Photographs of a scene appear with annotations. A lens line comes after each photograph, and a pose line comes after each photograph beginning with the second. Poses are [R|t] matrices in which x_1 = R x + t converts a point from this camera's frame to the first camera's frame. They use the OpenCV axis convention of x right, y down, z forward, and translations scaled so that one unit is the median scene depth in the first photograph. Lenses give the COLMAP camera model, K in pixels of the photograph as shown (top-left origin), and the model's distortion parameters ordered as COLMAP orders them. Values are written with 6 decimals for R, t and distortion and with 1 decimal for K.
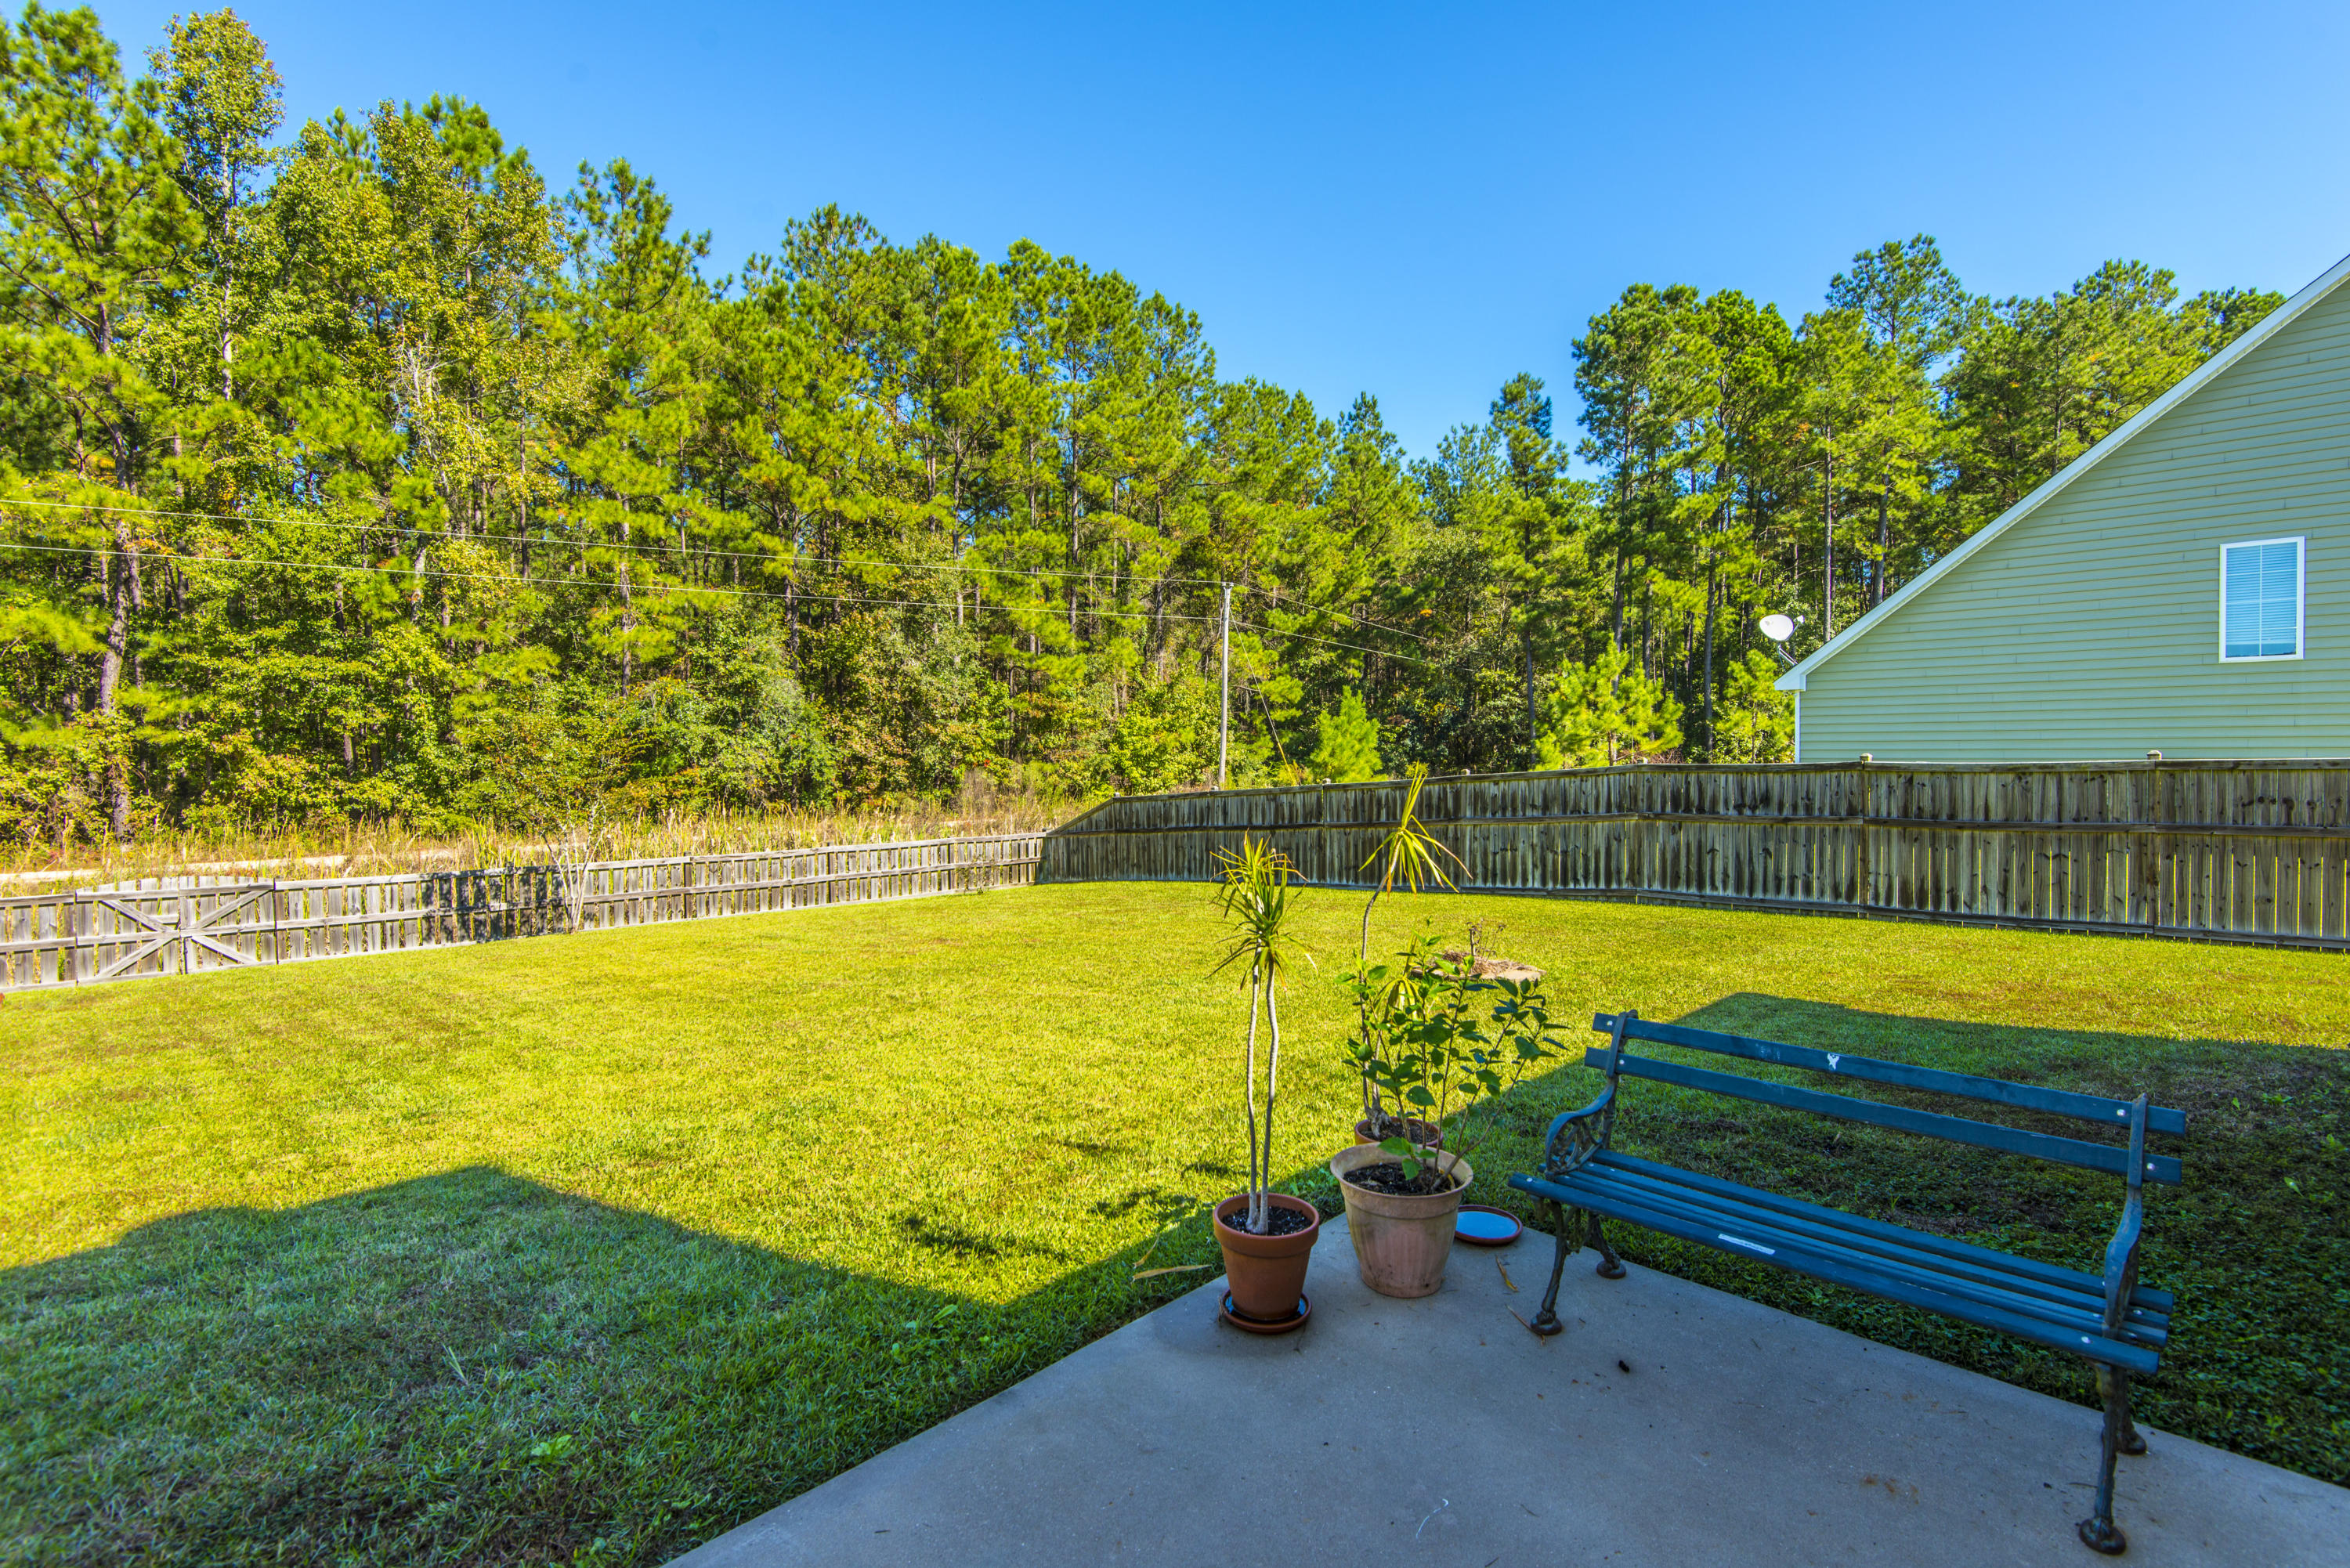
lens RADIAL K [[1102.9, 0, 1186.5], [0, 1102.9, 779.2], [0, 0, 1]] dist [0.021190, -0.016176]
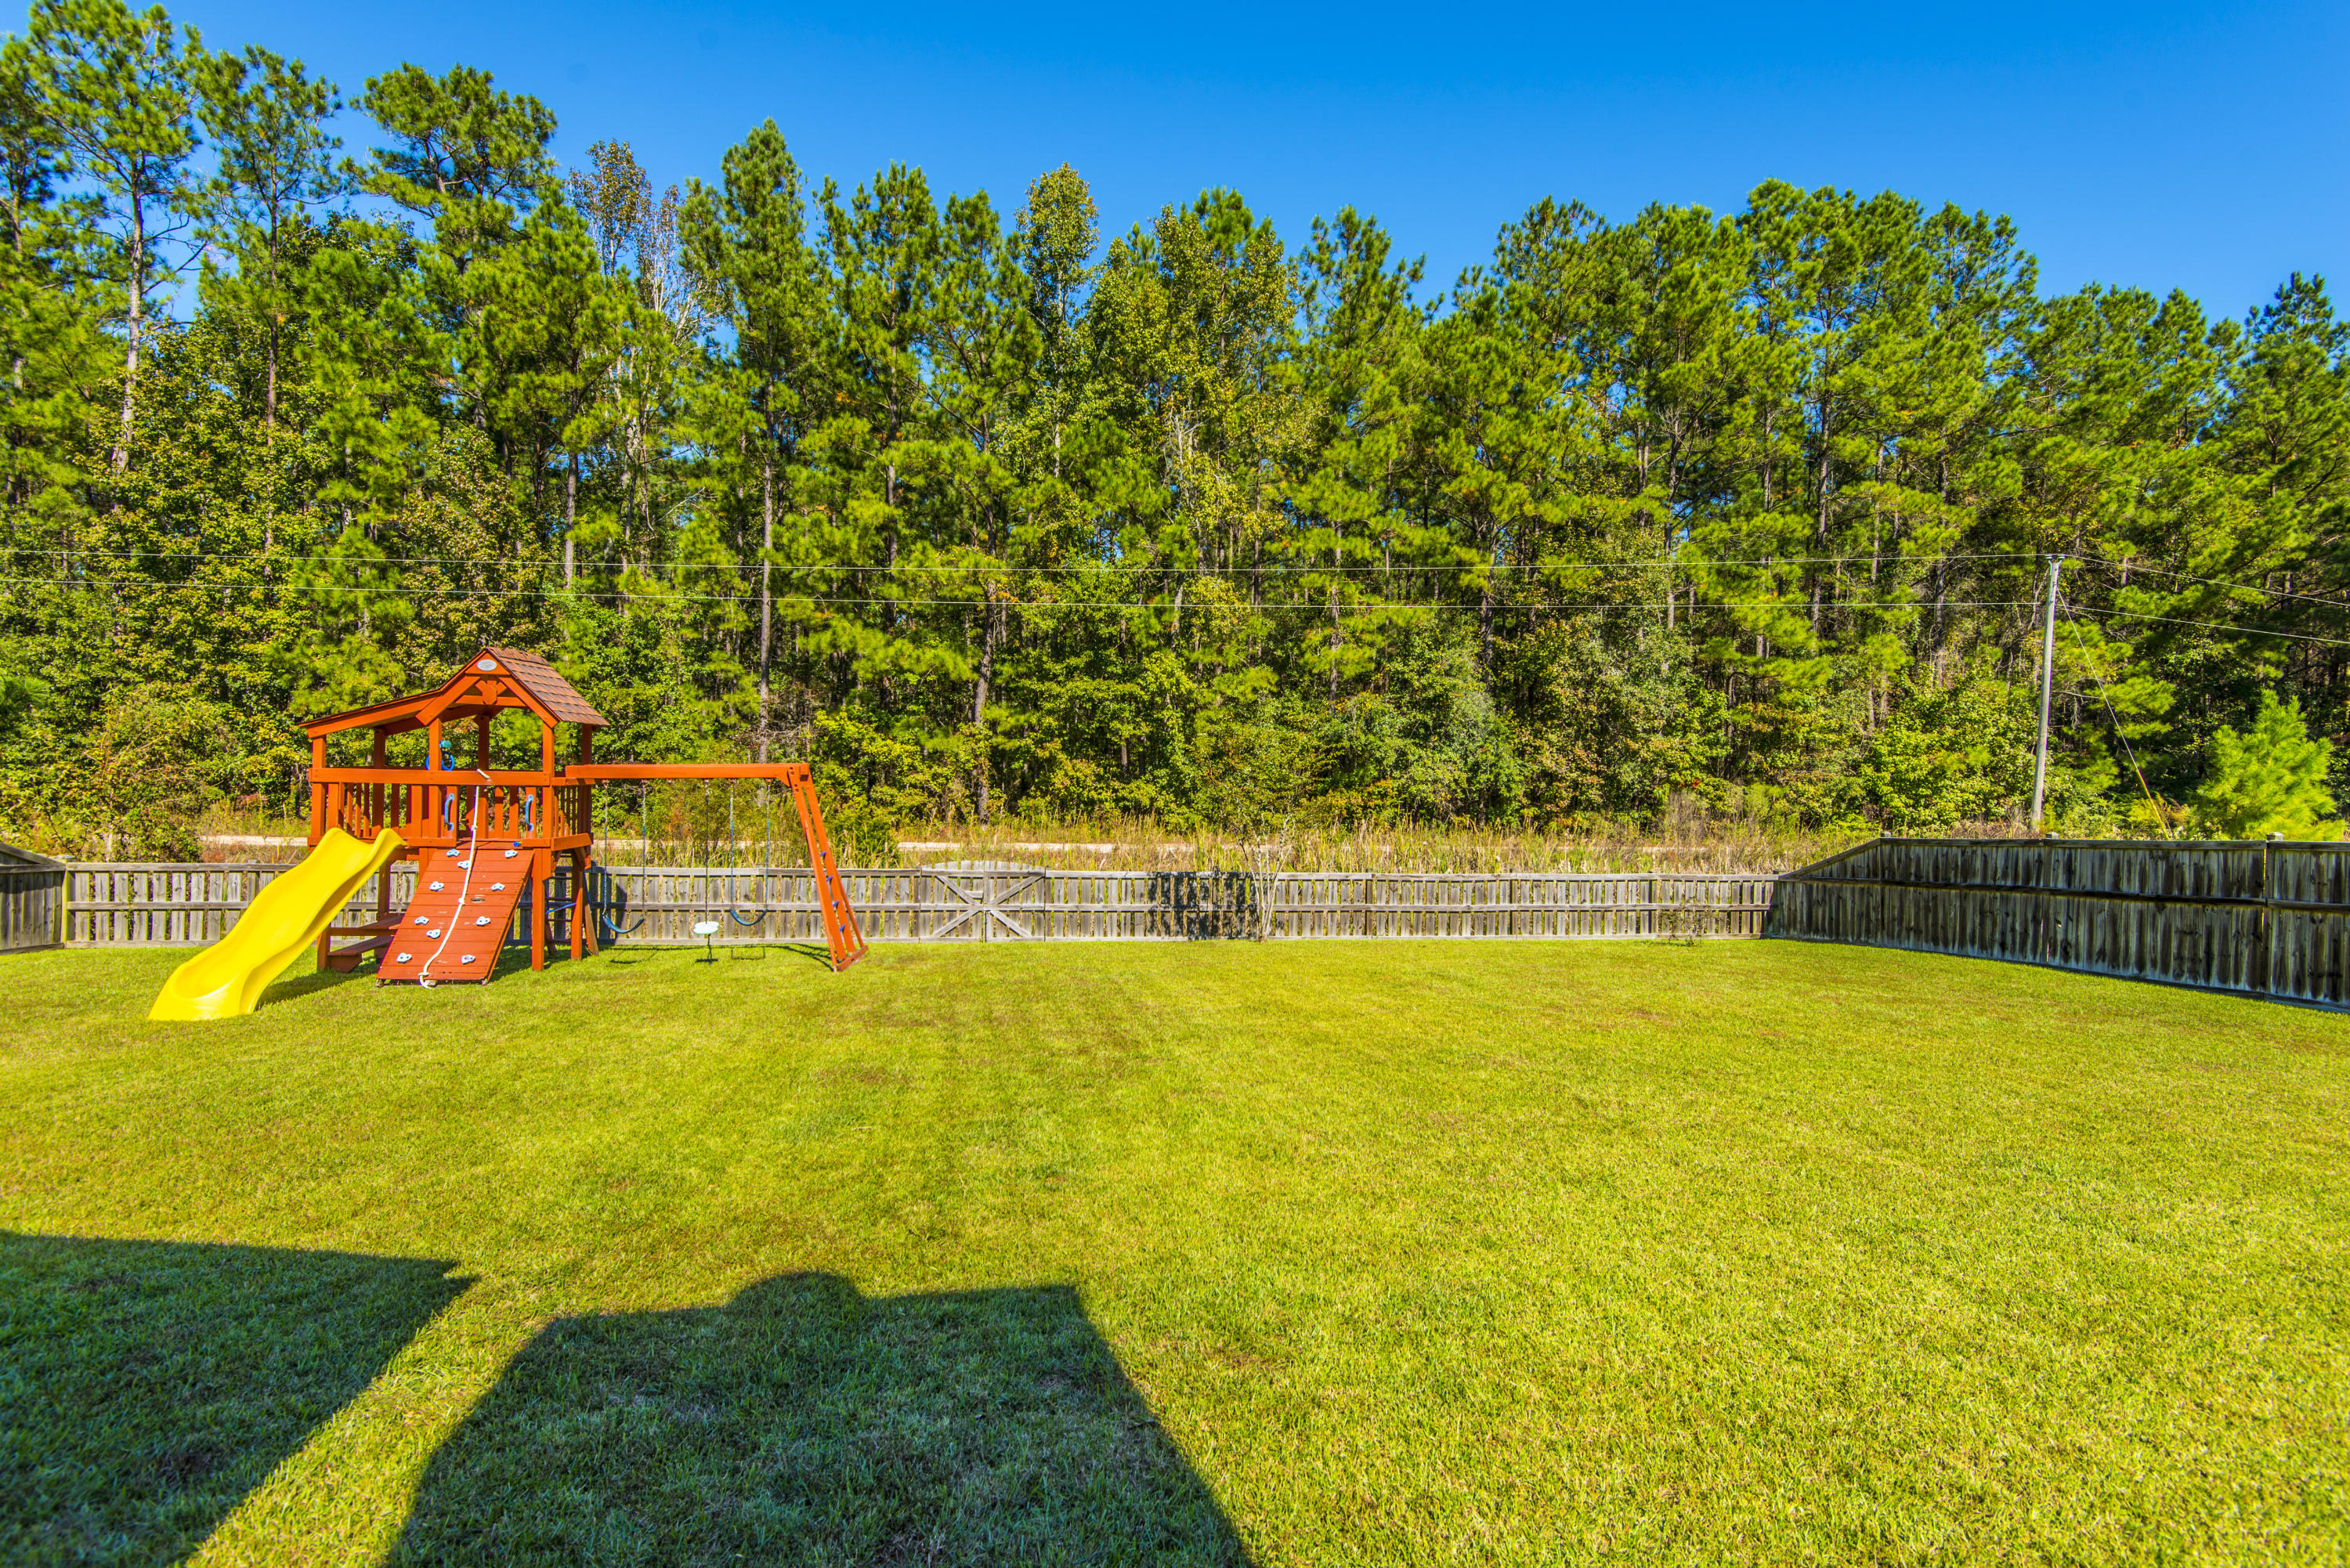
lens RADIAL K [[1102.9, 0, 1178.9], [0, 1102.9, 783.9], [0, 0, 1]] dist [0.021190, -0.016176]
pose [[0.818277, 0.033359, -0.573856, -0.013356], [-0.037175, 0.999296, 0.005081, -0.004106], [0.573621, 0.017176, 0.818941, 0.045647]]
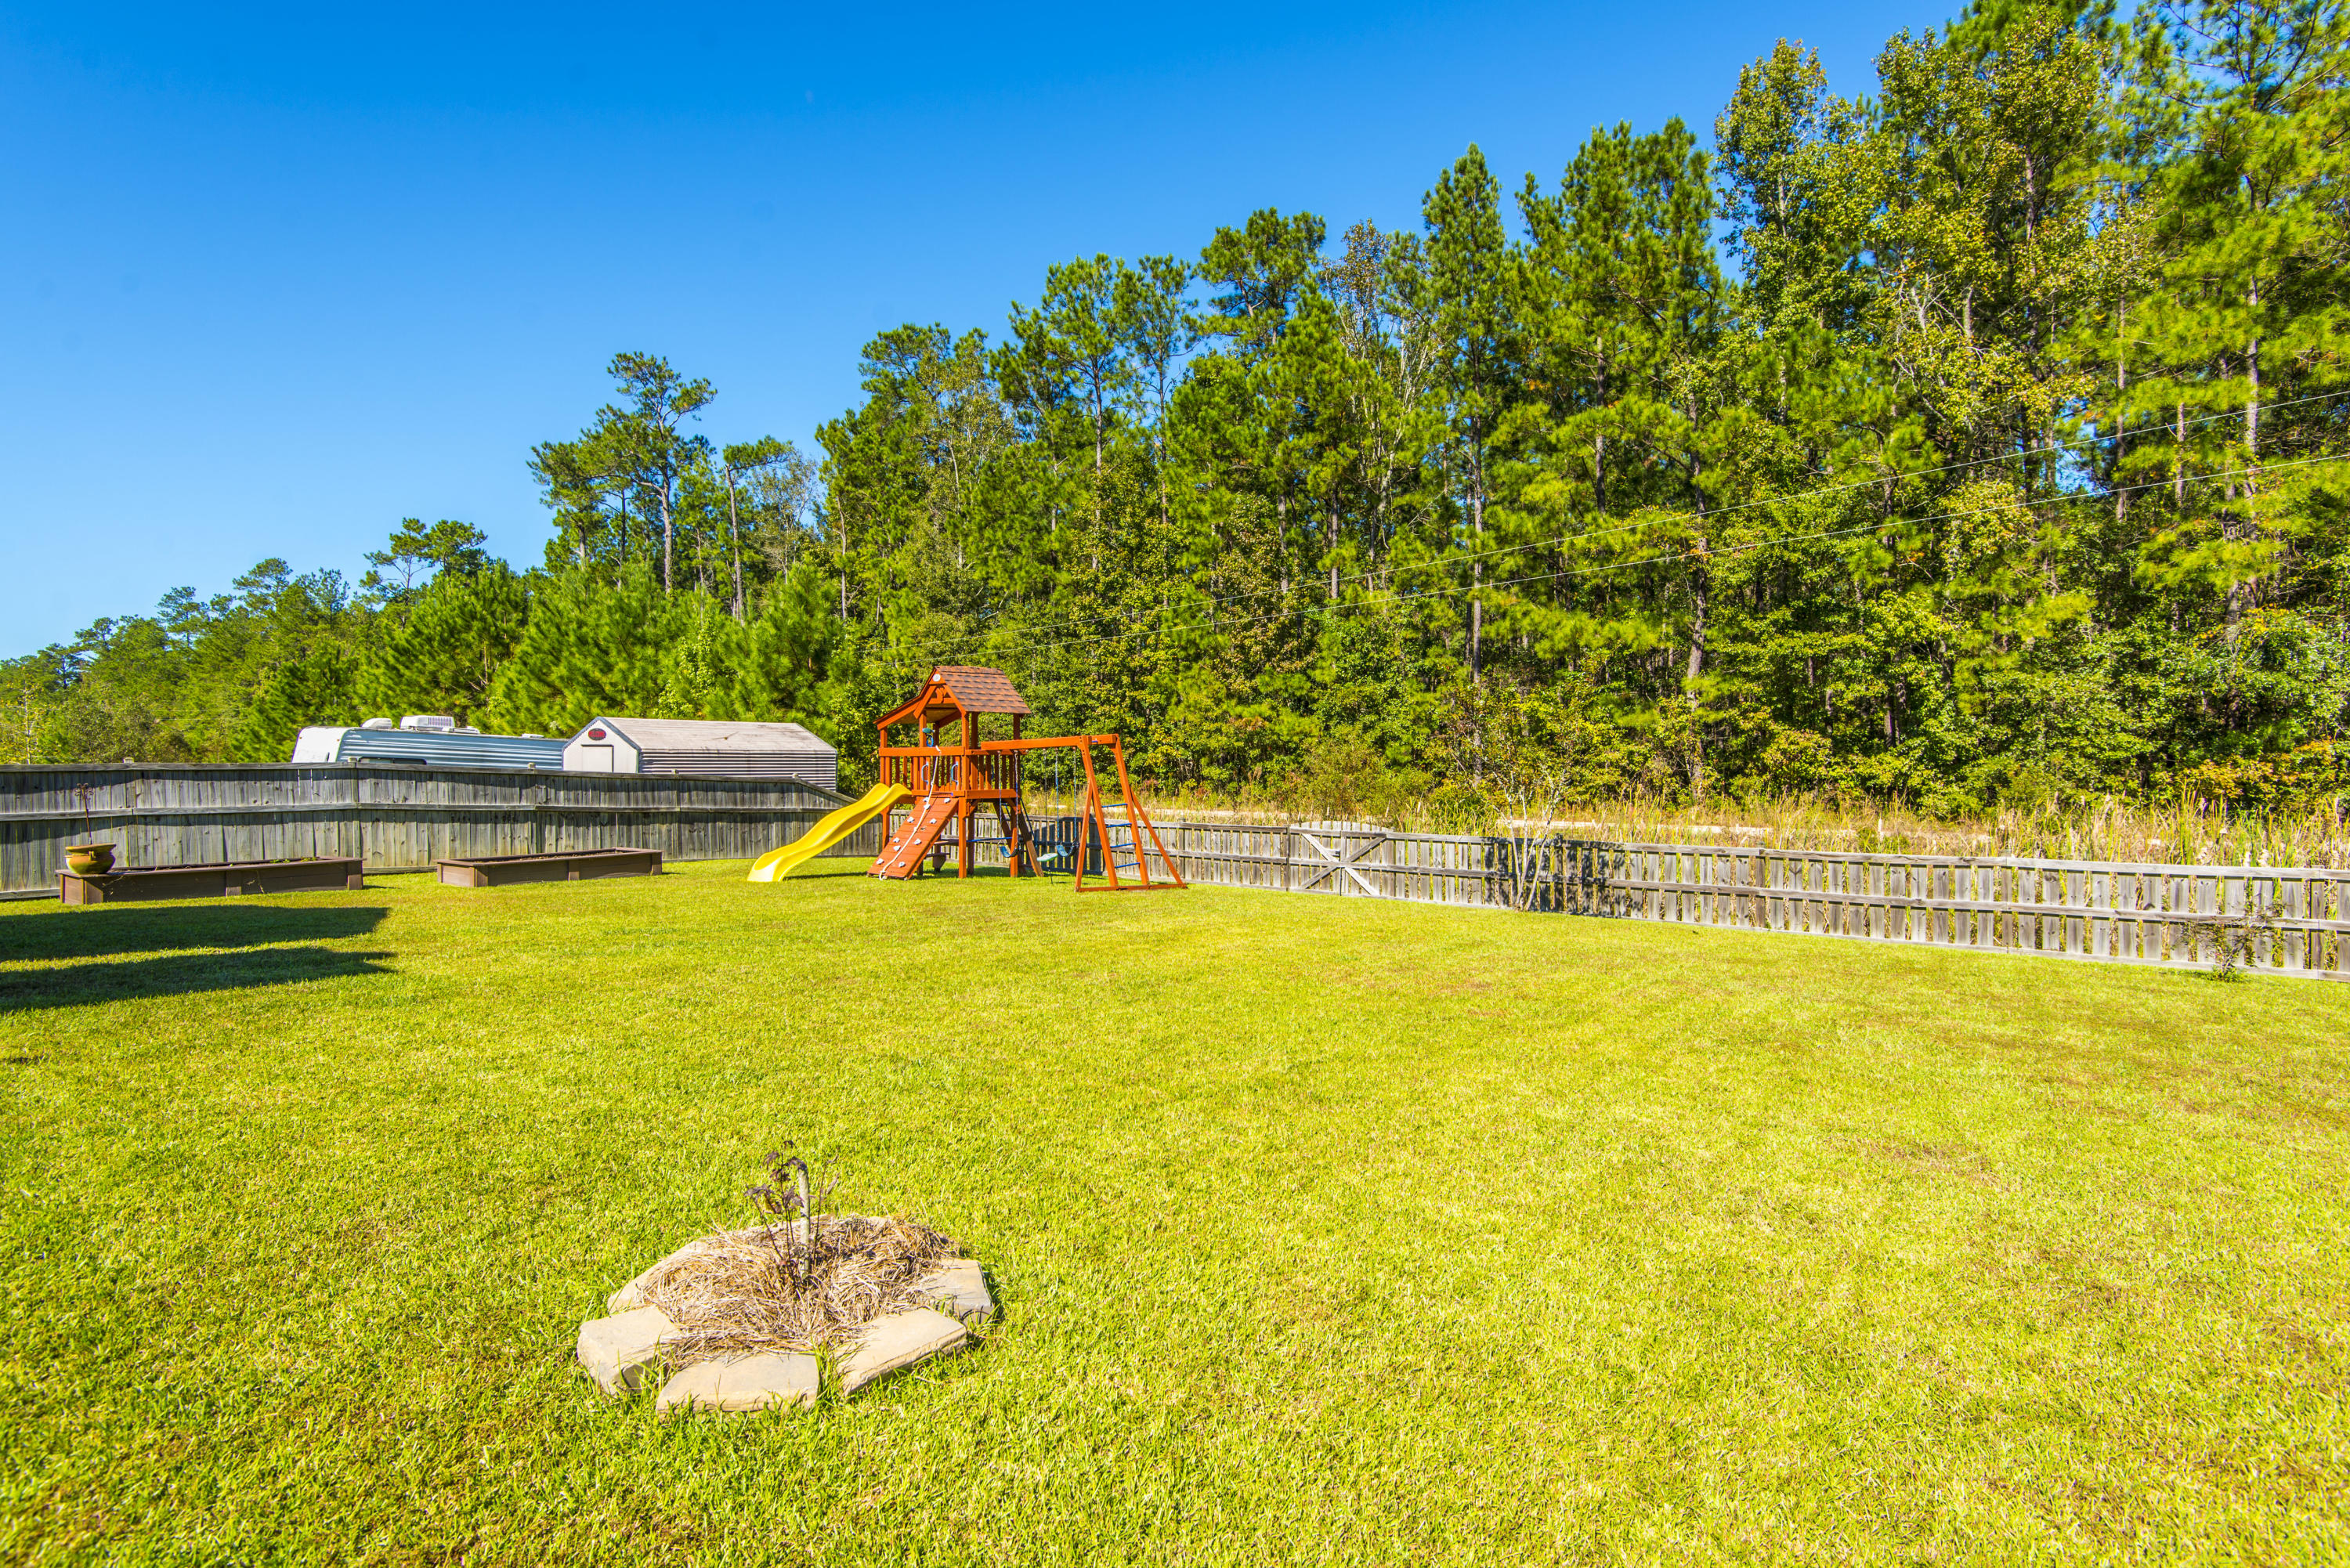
lens RADIAL K [[1102.9, 0, 1182.7], [0, 1102.9, 782.2], [0, 0, 1]] dist [0.021190, -0.016176]
pose [[0.113242, 0.029985, -0.993115, 0.136198], [-0.008459, 0.999537, 0.029215, 0.001475], [0.993531, 0.005092, 0.113443, 0.243747]]
